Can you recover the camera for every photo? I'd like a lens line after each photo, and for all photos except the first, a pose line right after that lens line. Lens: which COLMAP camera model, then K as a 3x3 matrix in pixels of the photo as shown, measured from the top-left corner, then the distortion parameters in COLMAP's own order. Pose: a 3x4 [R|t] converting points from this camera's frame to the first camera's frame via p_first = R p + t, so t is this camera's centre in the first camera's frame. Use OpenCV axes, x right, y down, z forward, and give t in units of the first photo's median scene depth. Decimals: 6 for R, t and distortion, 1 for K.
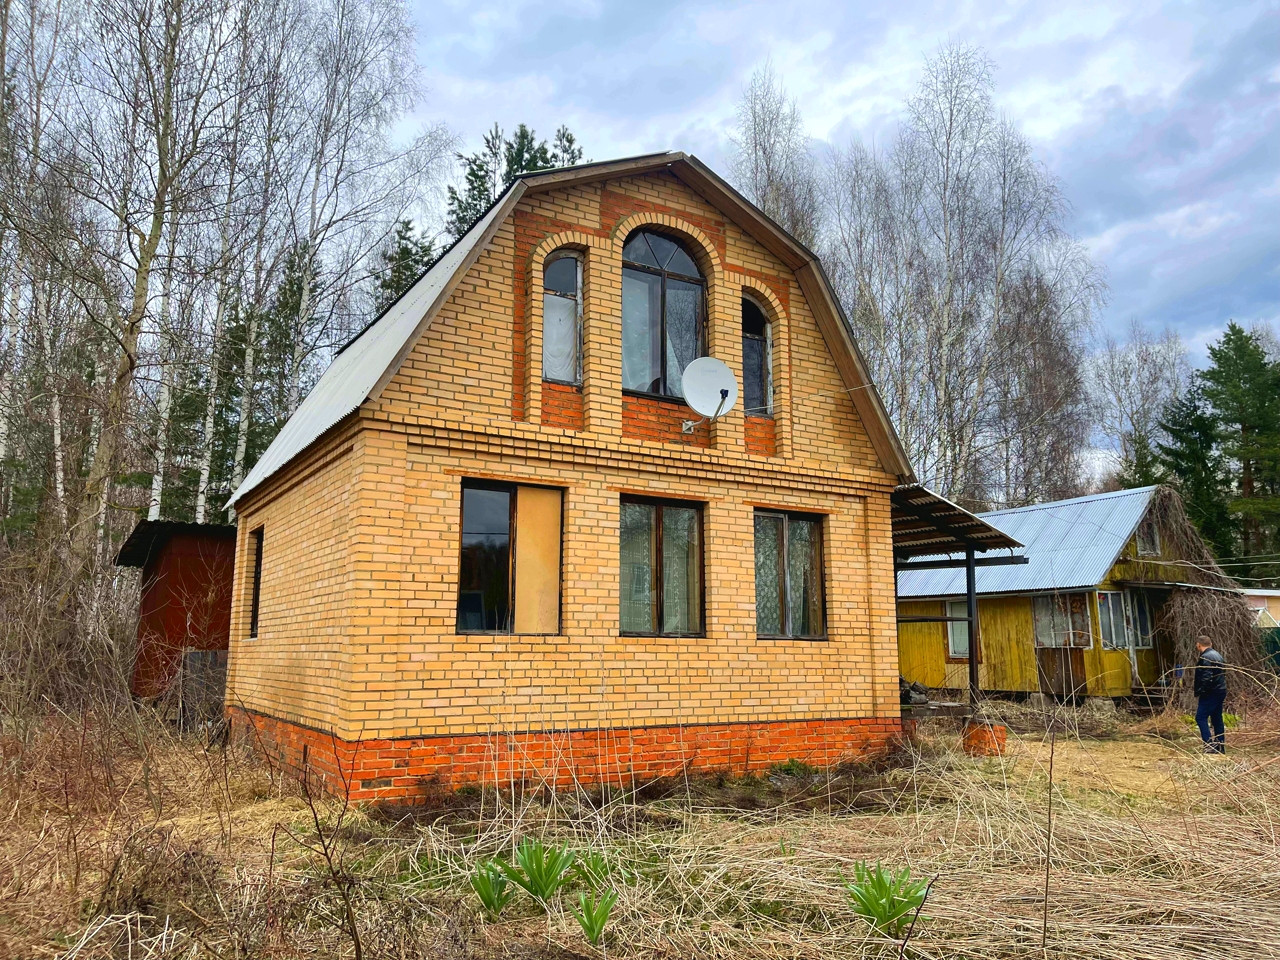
lens RADIAL K [[968.3, 0, 640.0], [0, 968.3, 480.0], [0, 0, 1]] dist [0.042209, -0.002434]
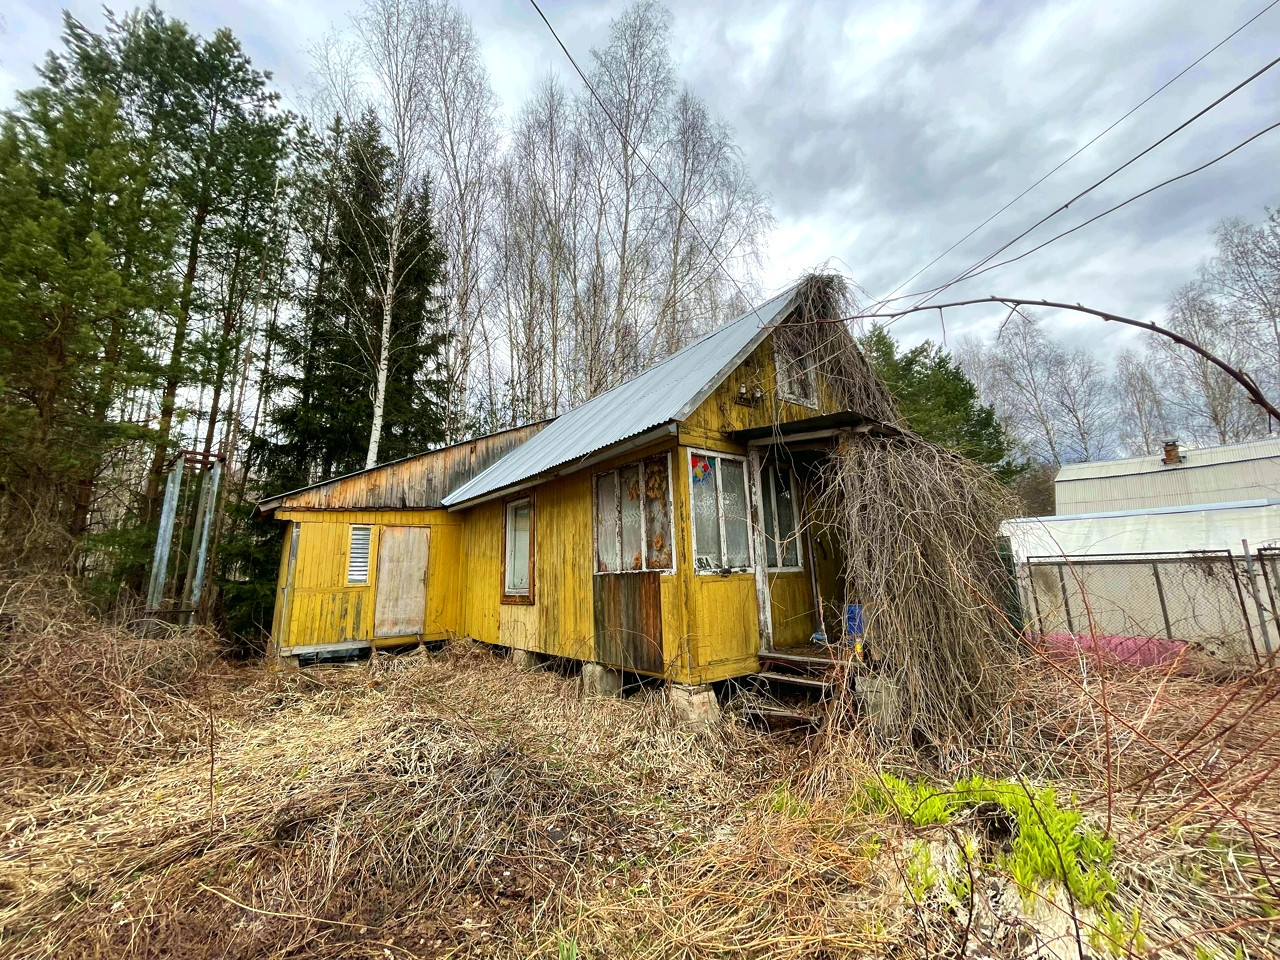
lens RADIAL K [[519.8, 0, 635.3], [0, 519.8, 469.7], [0, 0, 1]] dist [0.002611, 0.000377]
pose [[0.989305, 0.015772, 0.145008, 0.401375], [-0.009691, 0.999047, -0.042549, 0.132804], [-0.145541, 0.040689, 0.988515, 0.750914]]
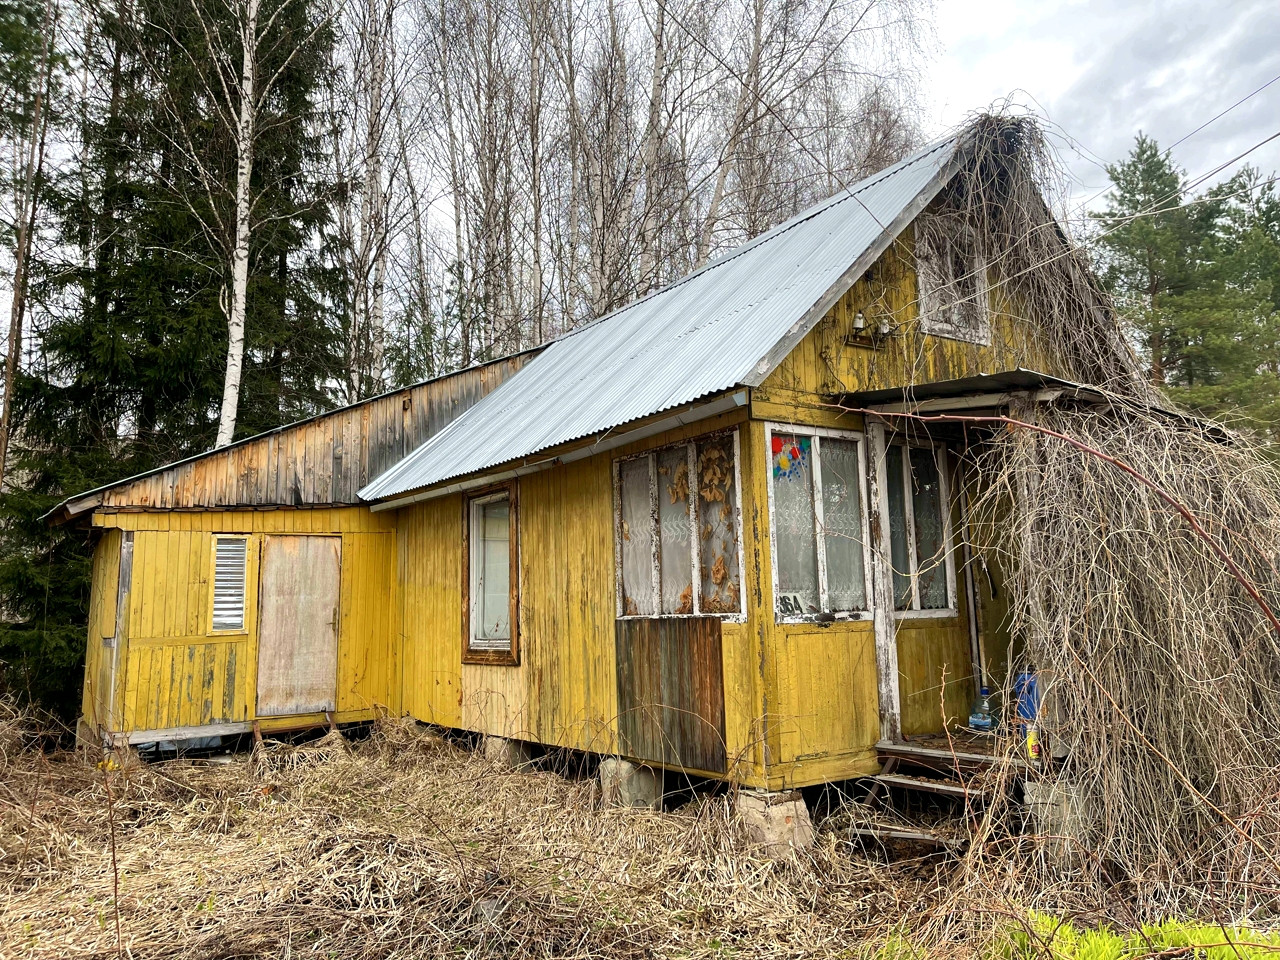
lens RADIAL K [[968.3, 0, 640.0], [0, 968.3, 480.0], [0, 0, 1]] dist [0.042209, -0.002434]
pose [[0.994765, 0.003719, 0.102121, 0.394909], [-0.006495, 0.999618, 0.026856, 0.121420], [-0.101982, -0.027378, 0.994409, 0.707436]]
